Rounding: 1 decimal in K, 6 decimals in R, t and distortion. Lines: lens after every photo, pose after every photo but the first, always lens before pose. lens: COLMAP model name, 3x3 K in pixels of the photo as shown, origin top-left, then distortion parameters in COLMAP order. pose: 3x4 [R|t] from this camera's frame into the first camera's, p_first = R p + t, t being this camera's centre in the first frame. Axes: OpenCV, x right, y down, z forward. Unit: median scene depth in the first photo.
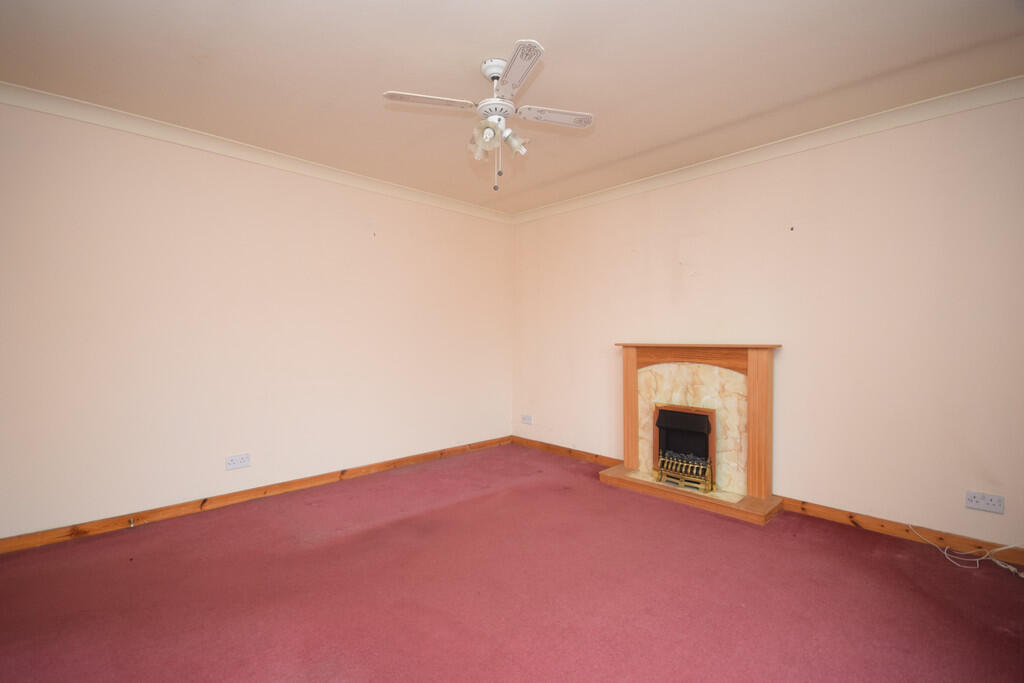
lens RADIAL K [[444.7, 0, 516.5], [0, 444.7, 342.3], [0, 0, 1]] dist [-0.000289, -0.000158]
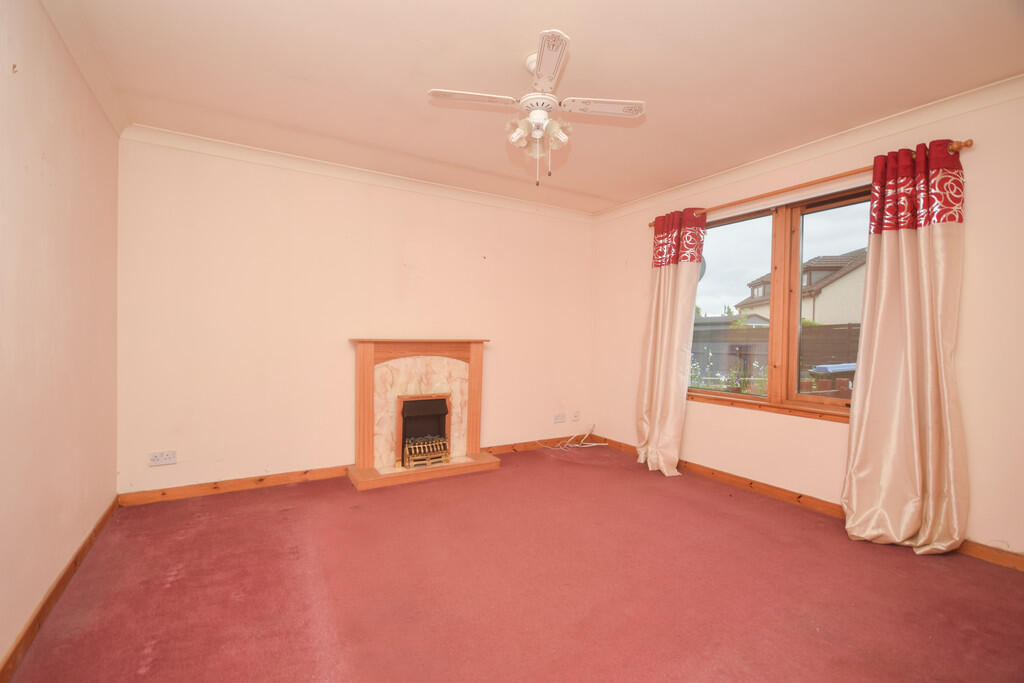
lens RADIAL K [[444.7, 0, 516.5], [0, 444.7, 342.3], [0, 0, 1]] dist [-0.000289, -0.000158]
pose [[0.238658, -0.019026, 0.970917, -0.662012], [-0.008910, 0.999723, 0.021780, -0.015019], [-0.971063, -0.013849, 0.238422, 0.511444]]
